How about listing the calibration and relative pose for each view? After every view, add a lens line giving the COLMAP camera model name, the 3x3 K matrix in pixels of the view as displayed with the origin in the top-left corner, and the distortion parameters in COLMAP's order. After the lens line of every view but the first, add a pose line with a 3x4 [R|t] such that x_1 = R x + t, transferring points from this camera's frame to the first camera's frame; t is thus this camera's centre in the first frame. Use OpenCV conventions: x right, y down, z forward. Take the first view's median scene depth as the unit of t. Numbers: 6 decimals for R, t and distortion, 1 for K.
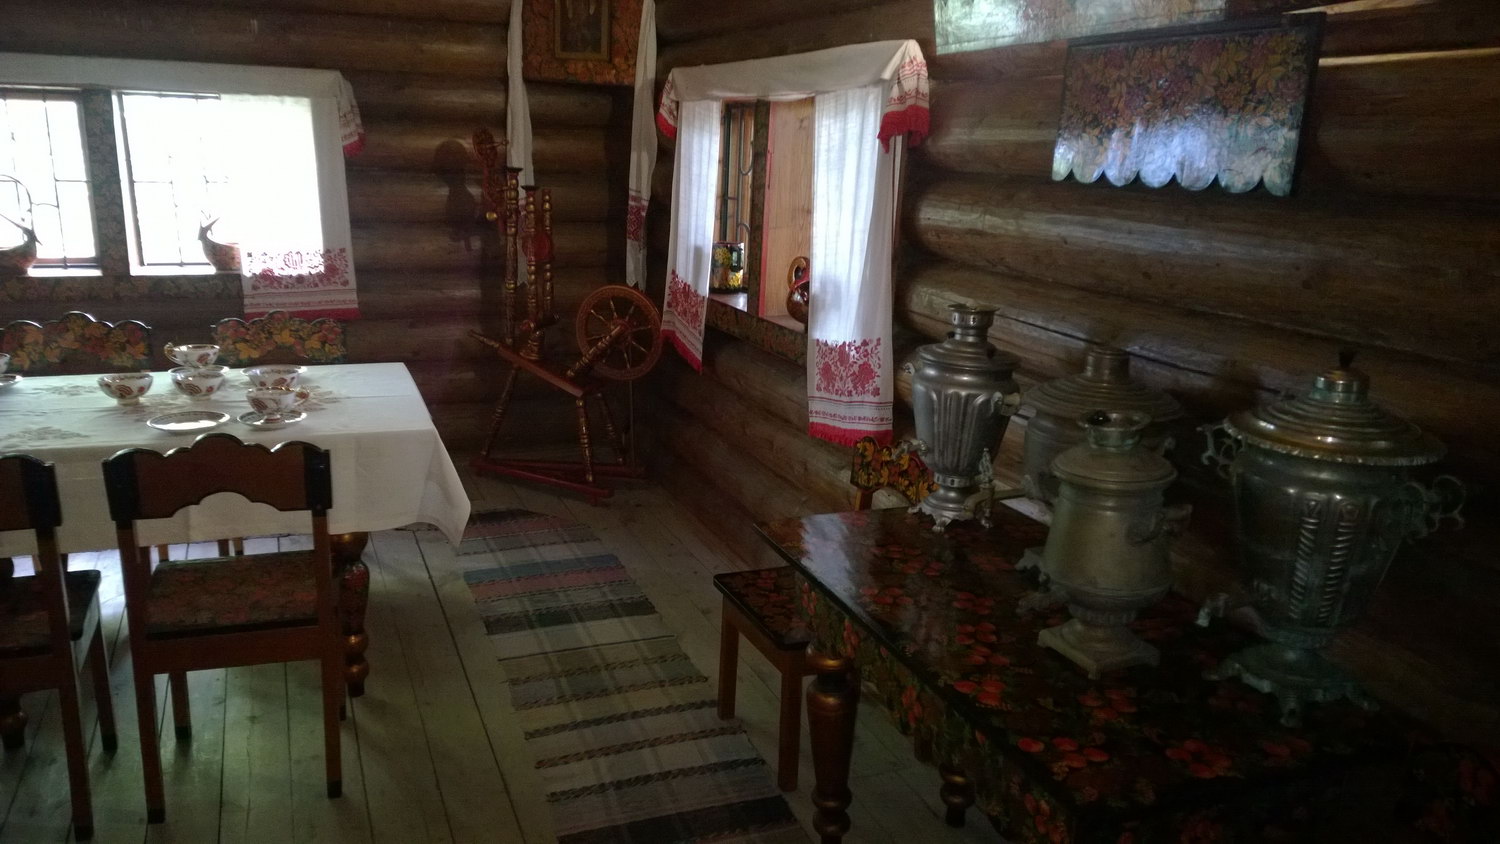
lens RADIAL K [[1068.0, 0, 790.2], [0, 1068.0, 422.8], [0, 0, 1]] dist [0.108873, -0.084959]
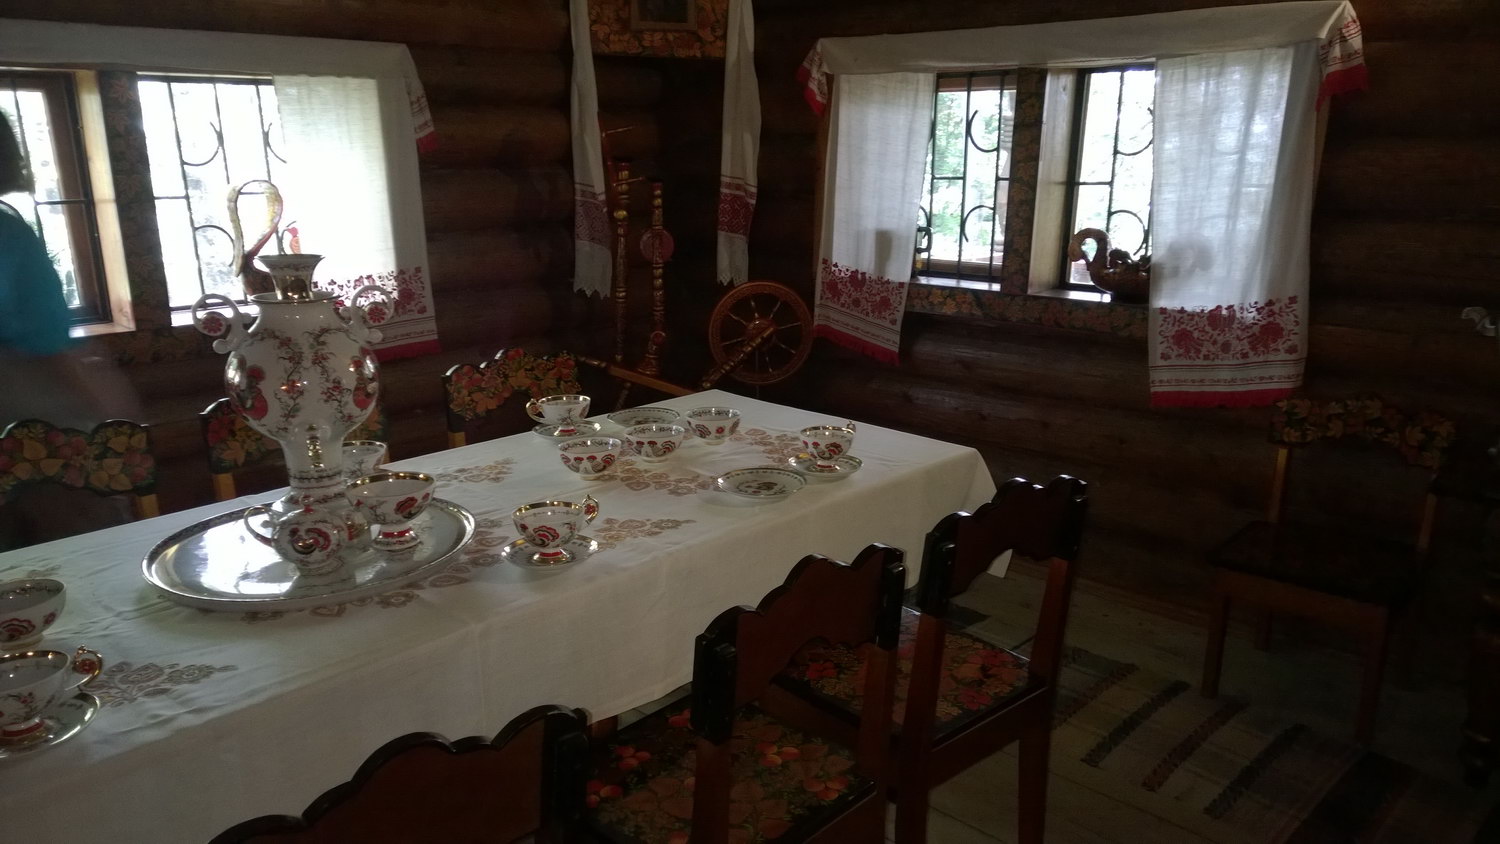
lens RADIAL K [[1068.0, 0, 790.2], [0, 1068.0, 422.8], [0, 0, 1]] dist [0.108873, -0.084959]
pose [[0.906104, -0.141819, 0.398576, -0.521239], [0.134835, 0.989815, 0.045665, -0.048102], [-0.400993, 0.012365, 0.915998, 0.164177]]
